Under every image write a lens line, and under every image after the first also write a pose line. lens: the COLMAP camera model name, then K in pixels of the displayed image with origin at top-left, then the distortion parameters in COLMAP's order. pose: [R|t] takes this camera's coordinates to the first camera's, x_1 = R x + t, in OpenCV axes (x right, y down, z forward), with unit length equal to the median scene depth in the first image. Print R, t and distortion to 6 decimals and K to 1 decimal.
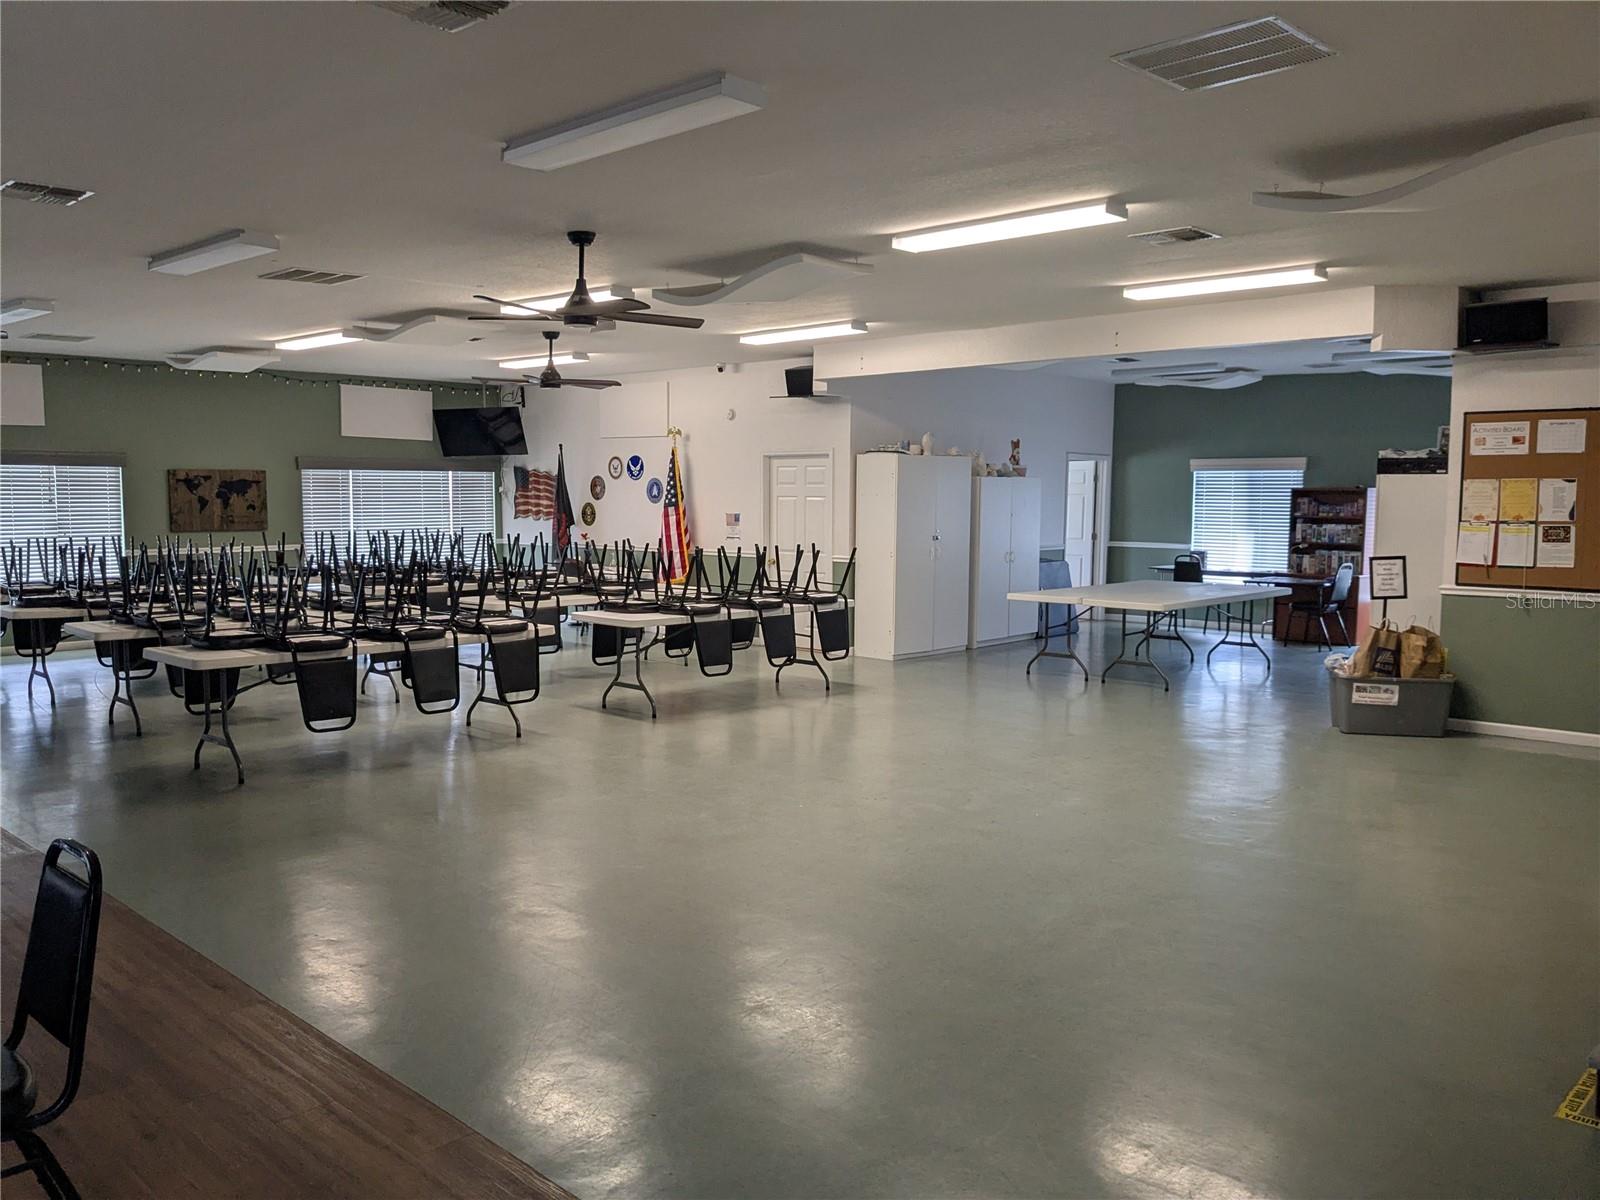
lens RADIAL K [[1288.1, 0, 800.0], [0, 1288.1, 600.0], [0, 0, 1]] dist [0.059951, -0.095539]
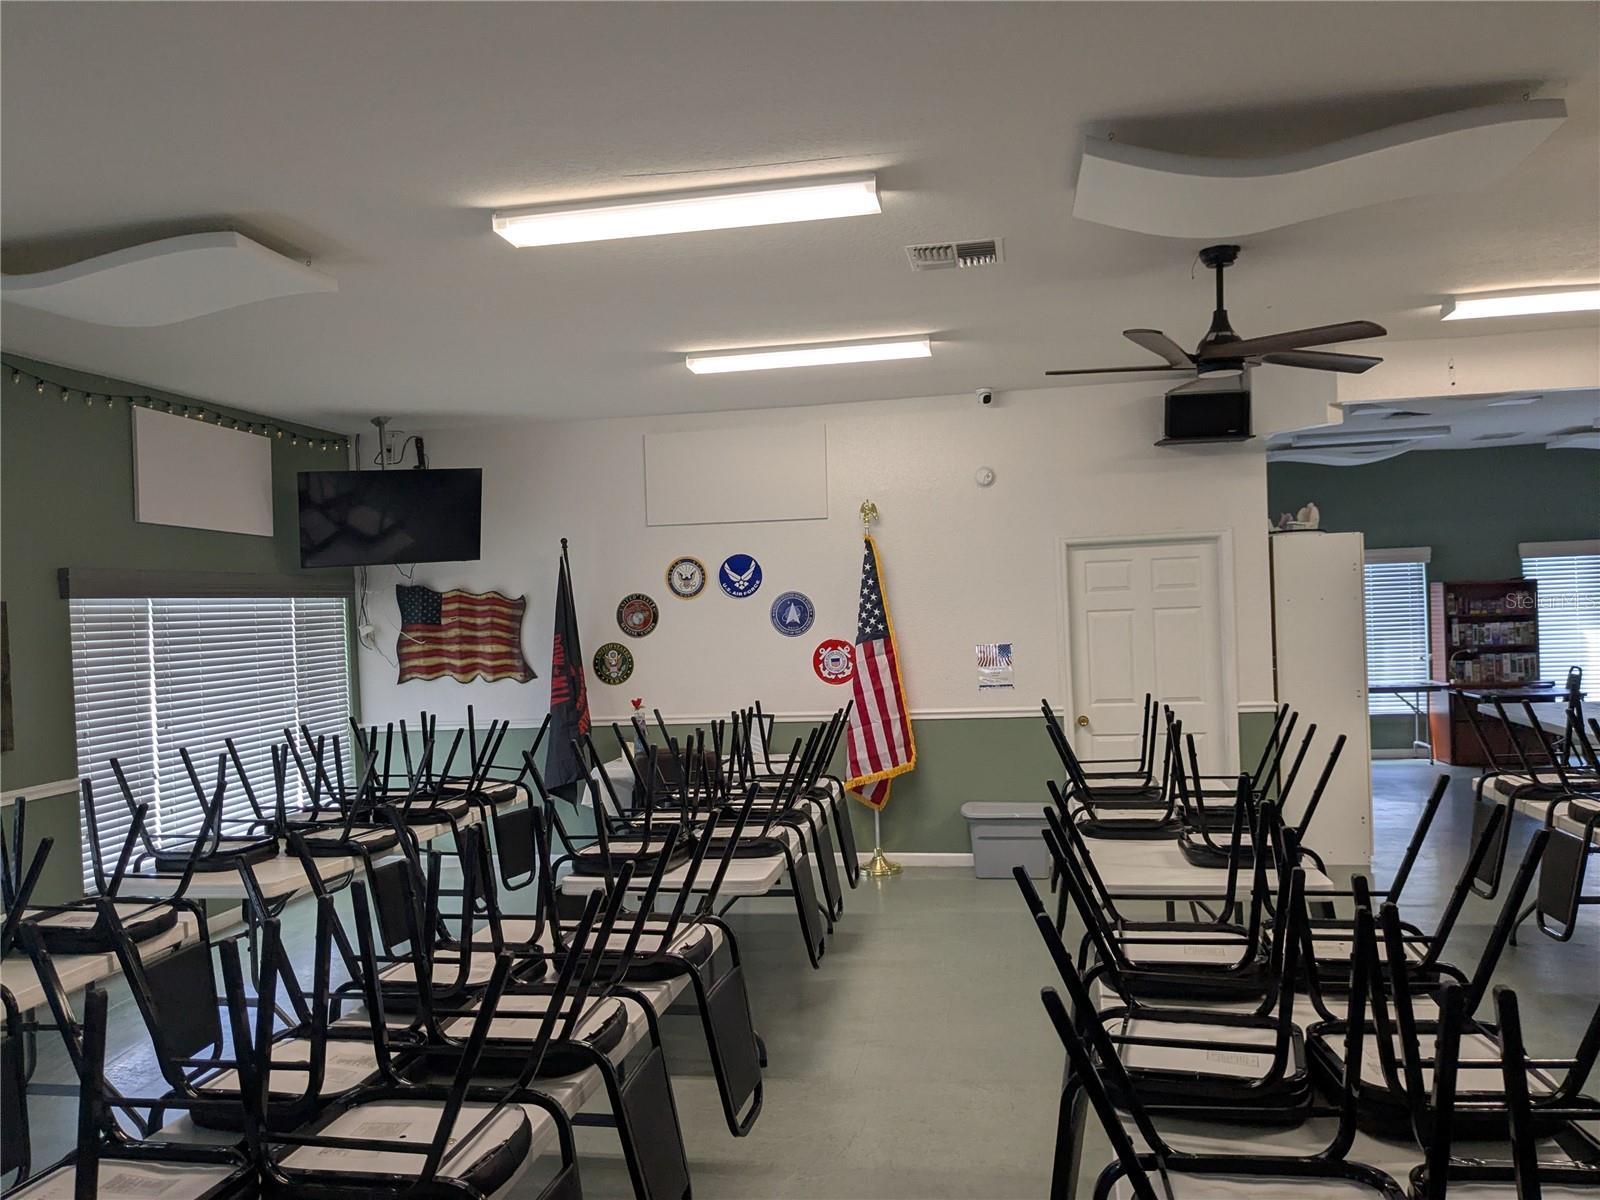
lens RADIAL K [[1252.7, 0, 758.8], [0, 1252.7, 599.9], [0, 0, 1]] dist [0.095689, -0.173075]
pose [[0.836270, -0.031778, 0.547396, -0.487196], [0.088269, 0.993101, -0.077198, -0.056690], [-0.541167, 0.112876, 0.833305, 0.624338]]
